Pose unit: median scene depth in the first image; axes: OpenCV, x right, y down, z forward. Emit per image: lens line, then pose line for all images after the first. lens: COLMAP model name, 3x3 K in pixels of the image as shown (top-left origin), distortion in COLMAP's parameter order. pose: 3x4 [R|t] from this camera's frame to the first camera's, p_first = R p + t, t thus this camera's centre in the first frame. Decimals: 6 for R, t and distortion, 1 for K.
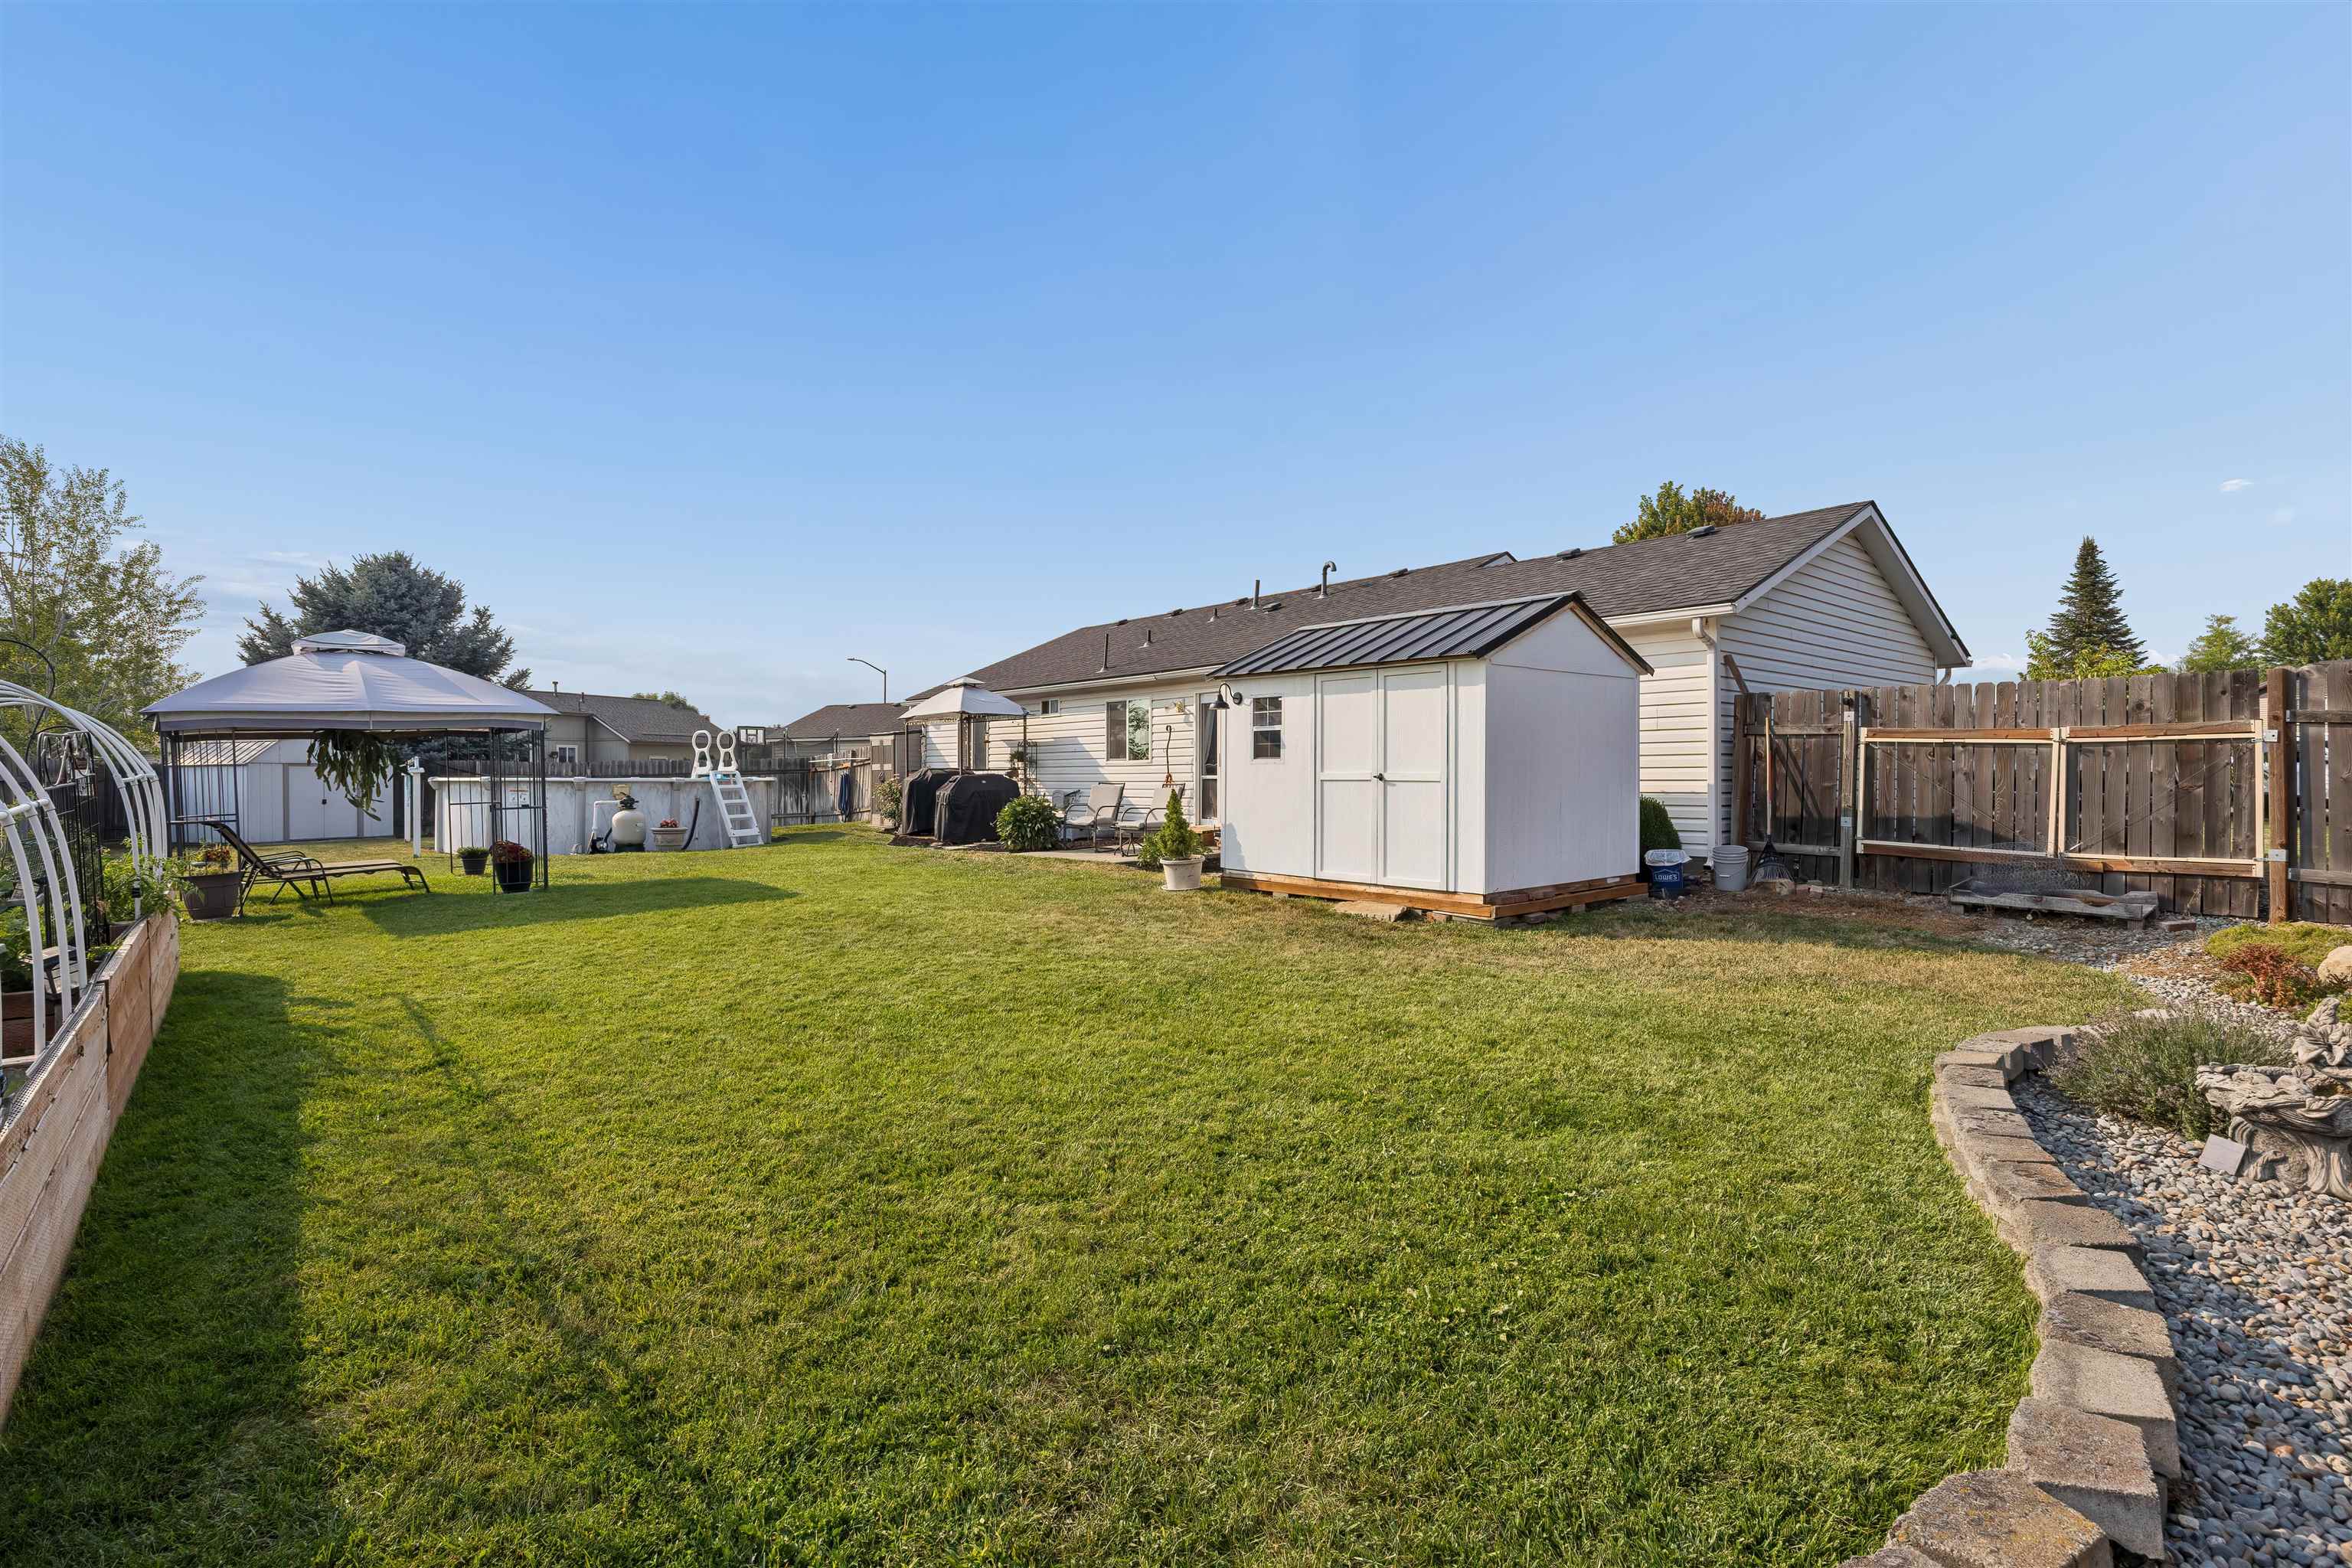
lens RADIAL K [[1130.0, 0, 1178.5], [0, 1130.0, 778.6], [0, 0, 1]] dist [0.014918, -0.001970]
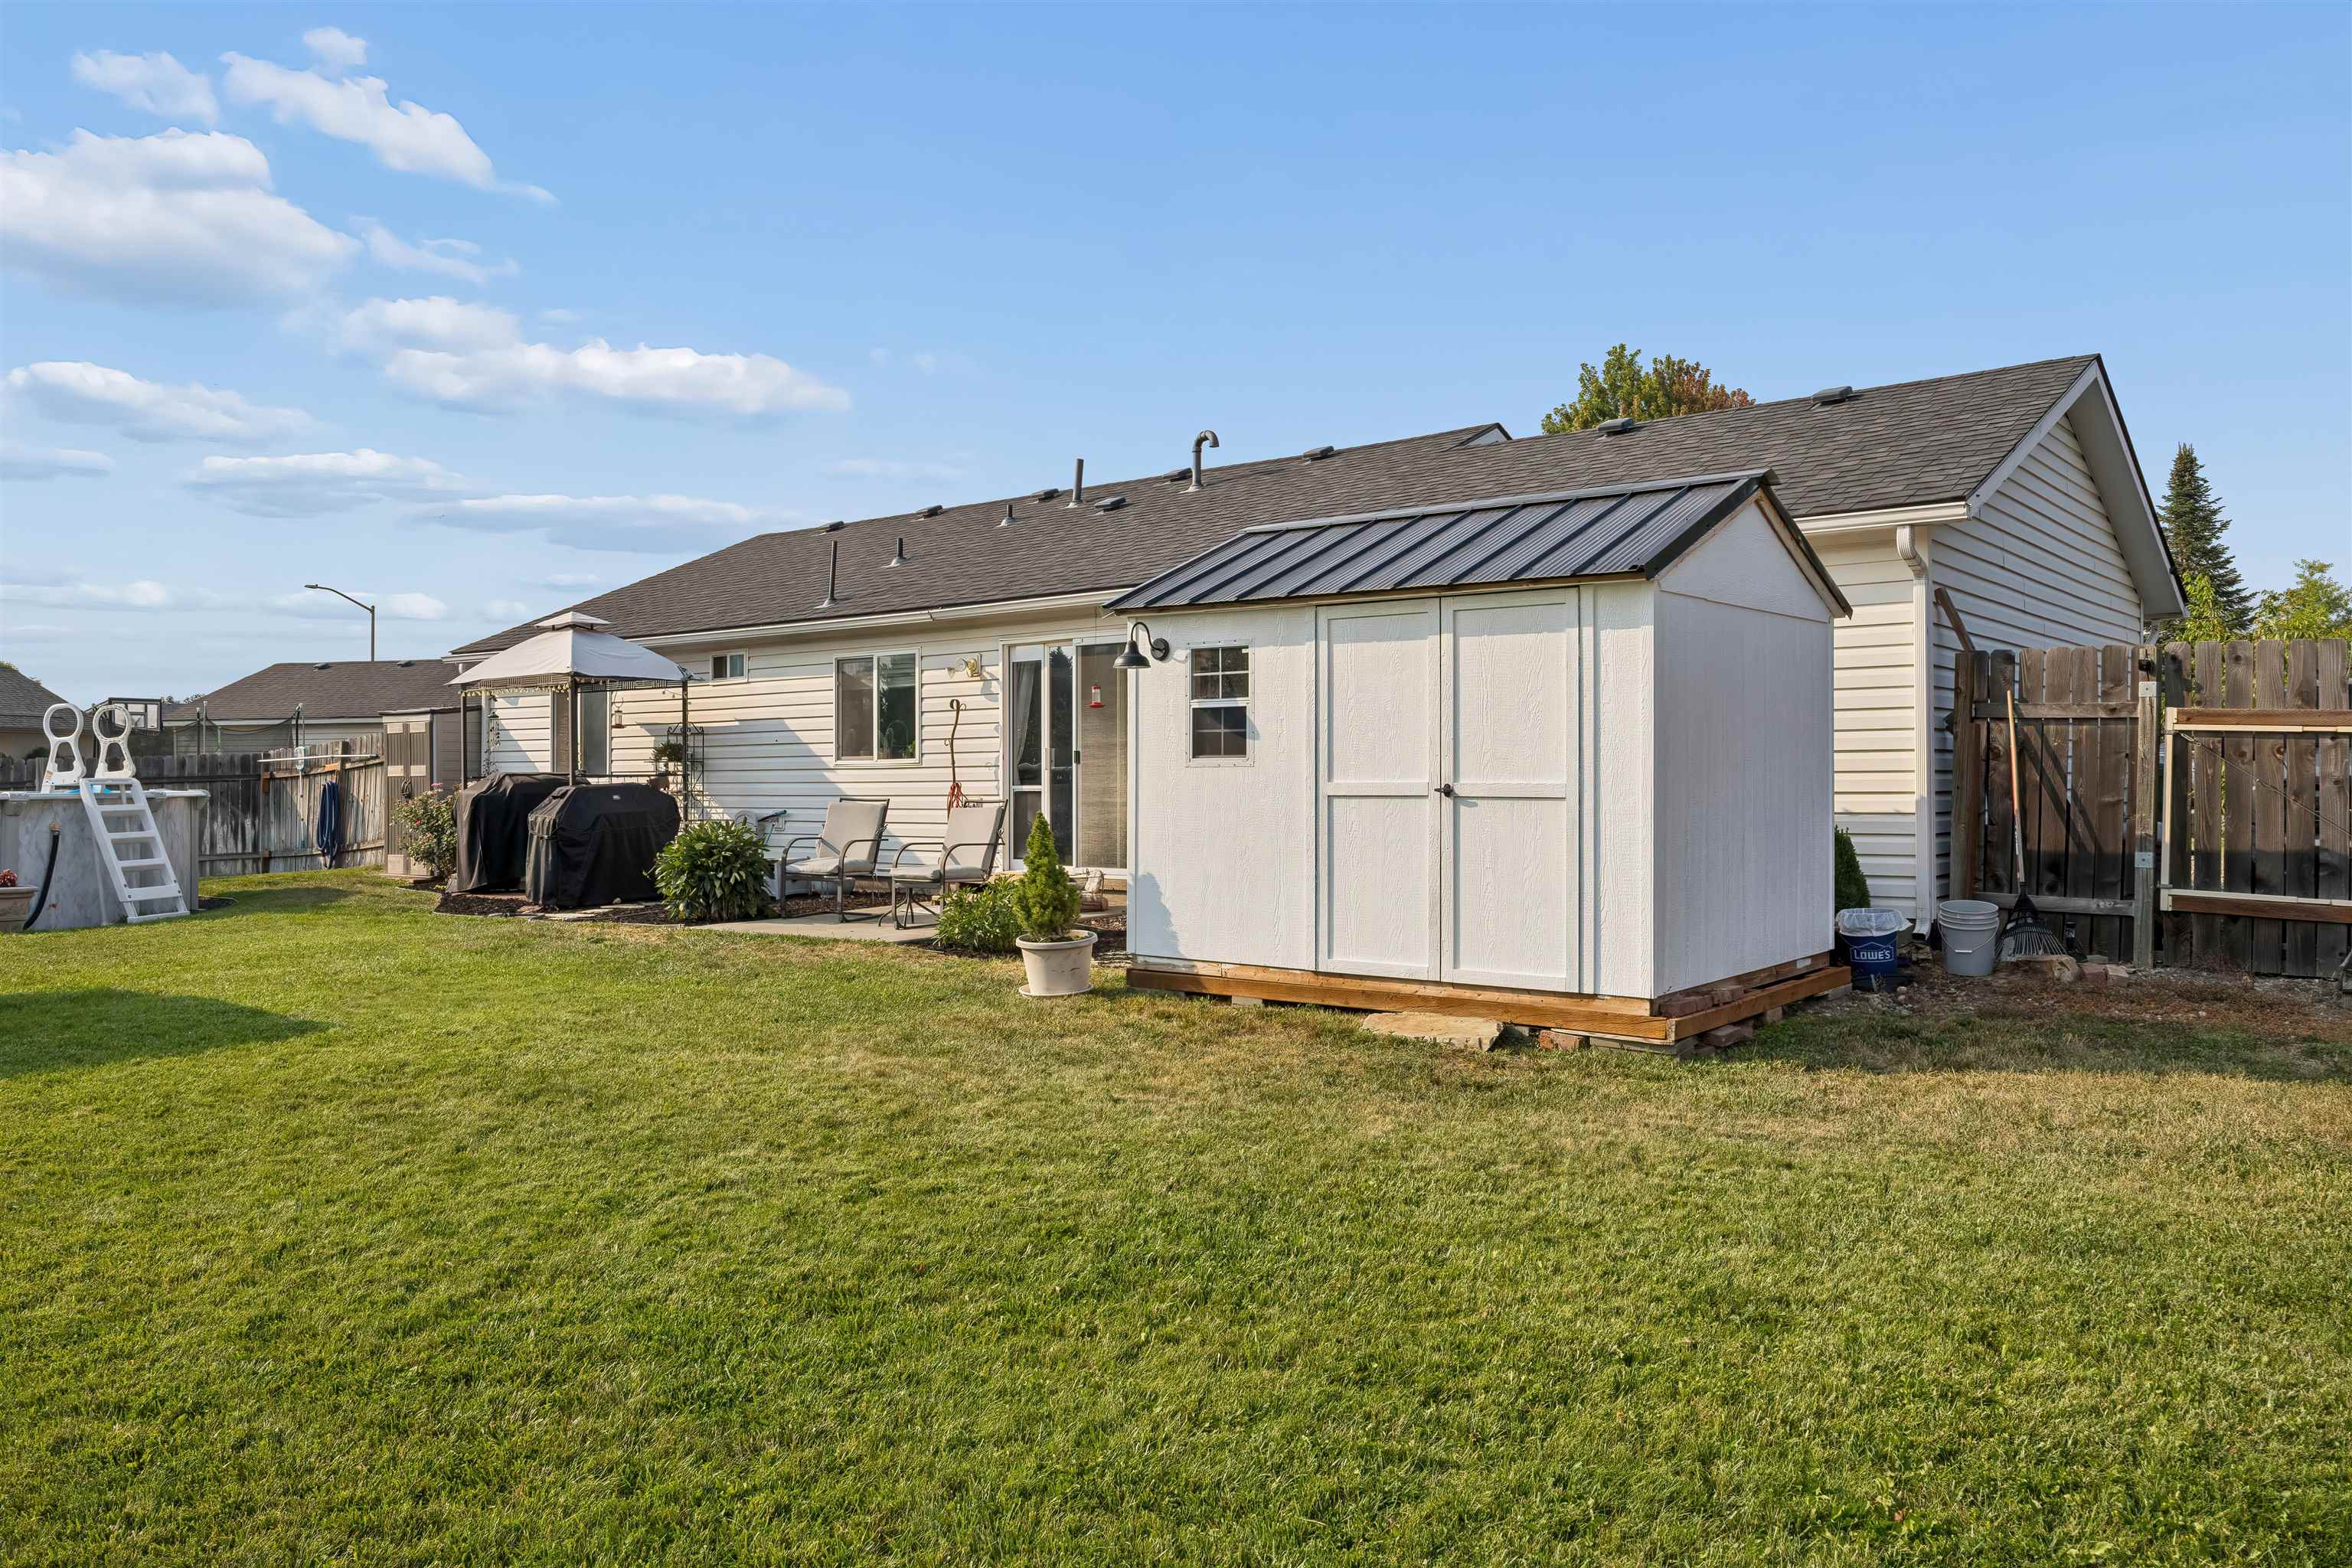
lens RADIAL K [[1748.5, 0, 1182.9], [0, 1748.5, 768.0], [0, 0, 1]] dist [0.021065, -0.009710]
pose [[0.982324, -0.001096, 0.187183, -0.059423], [0.002988, 0.999947, -0.009830, -0.002323], [-0.187162, 0.010216, 0.982276, 0.090195]]
